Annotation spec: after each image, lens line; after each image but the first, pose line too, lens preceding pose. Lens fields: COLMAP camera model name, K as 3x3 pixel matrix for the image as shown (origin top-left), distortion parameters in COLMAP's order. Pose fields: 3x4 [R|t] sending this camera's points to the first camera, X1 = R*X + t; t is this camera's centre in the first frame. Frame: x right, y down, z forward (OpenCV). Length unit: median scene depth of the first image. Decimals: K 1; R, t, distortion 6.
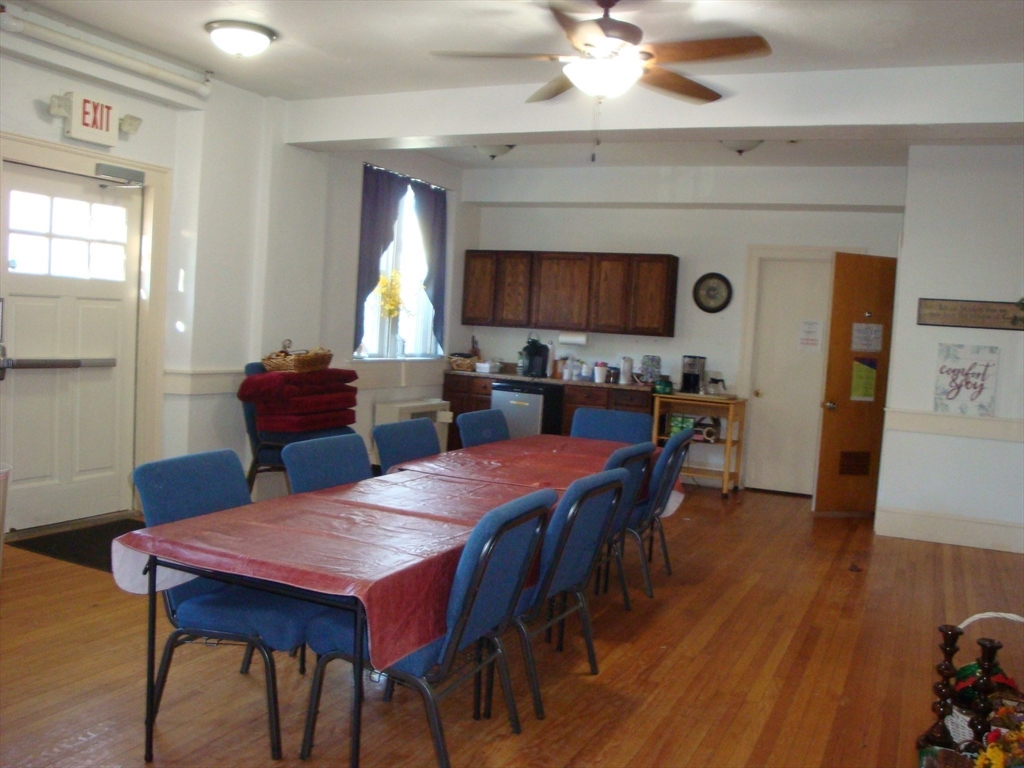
lens RADIAL K [[921.1, 0, 512.0], [0, 921.1, 384.0], [0, 0, 1]] dist [-0.104358, 0.008920]
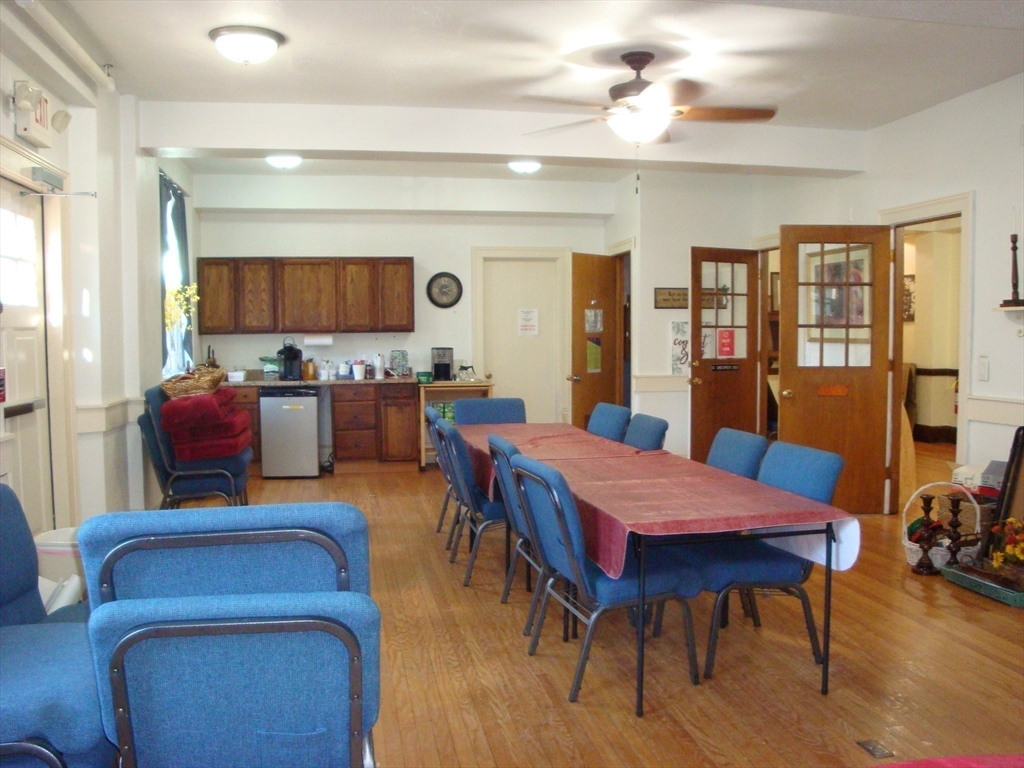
lens RADIAL K [[890.0, 0, 512.0], [0, 890.0, 384.0], [0, 0, 1]] dist [-0.165783, 0.009261]
pose [[0.814113, -0.097574, 0.572451, -0.343726], [0.091556, 0.995020, 0.039395, -0.020589], [-0.573444, 0.020339, 0.818992, 0.066377]]
